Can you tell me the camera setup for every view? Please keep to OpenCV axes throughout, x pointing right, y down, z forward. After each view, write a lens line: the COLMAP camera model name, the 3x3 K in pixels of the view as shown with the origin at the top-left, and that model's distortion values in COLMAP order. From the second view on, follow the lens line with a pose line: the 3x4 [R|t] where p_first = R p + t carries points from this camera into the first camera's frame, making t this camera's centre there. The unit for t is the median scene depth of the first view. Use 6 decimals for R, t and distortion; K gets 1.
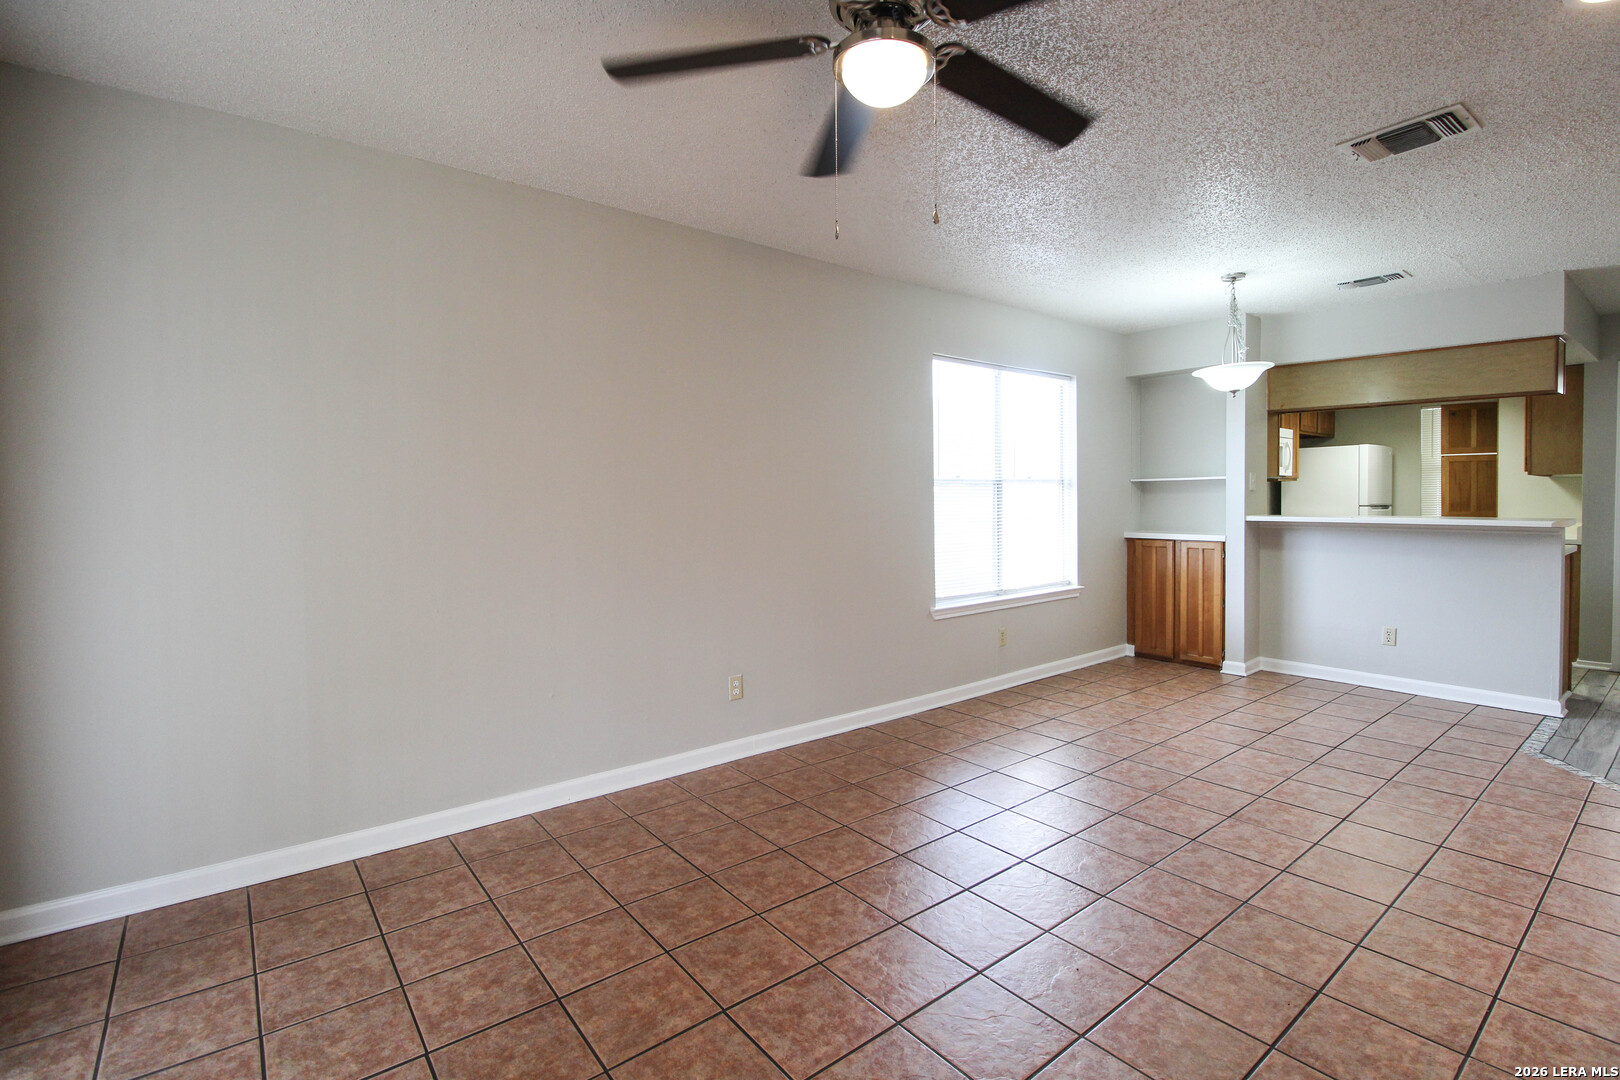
lens RADIAL K [[747.8, 0, 822.0], [0, 747.8, 532.4], [0, 0, 1]] dist [-0.004419, -0.010809]
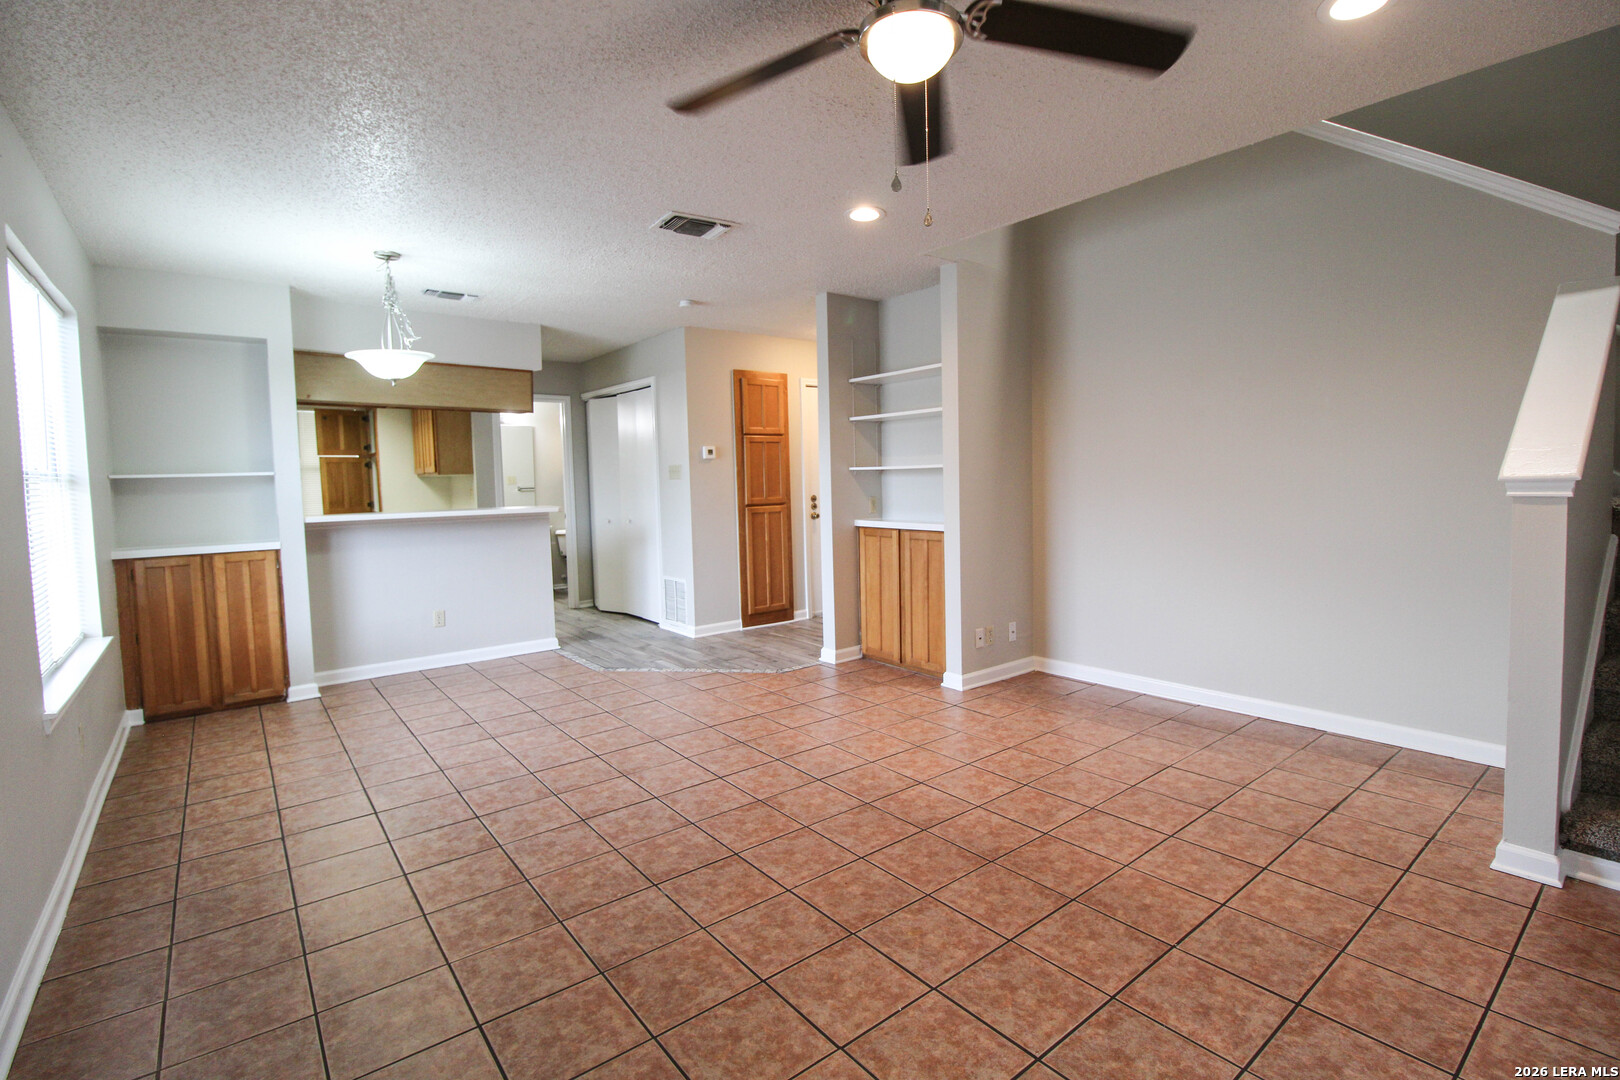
lens RADIAL K [[747.8, 0, 820.8], [0, 747.8, 533.0], [0, 0, 1]] dist [-0.004419, -0.010809]
pose [[0.000663, -0.064884, 0.997893, -0.391879], [0.071219, 0.995362, 0.064672, -0.021410], [-0.997460, 0.071026, 0.005281, 0.487894]]
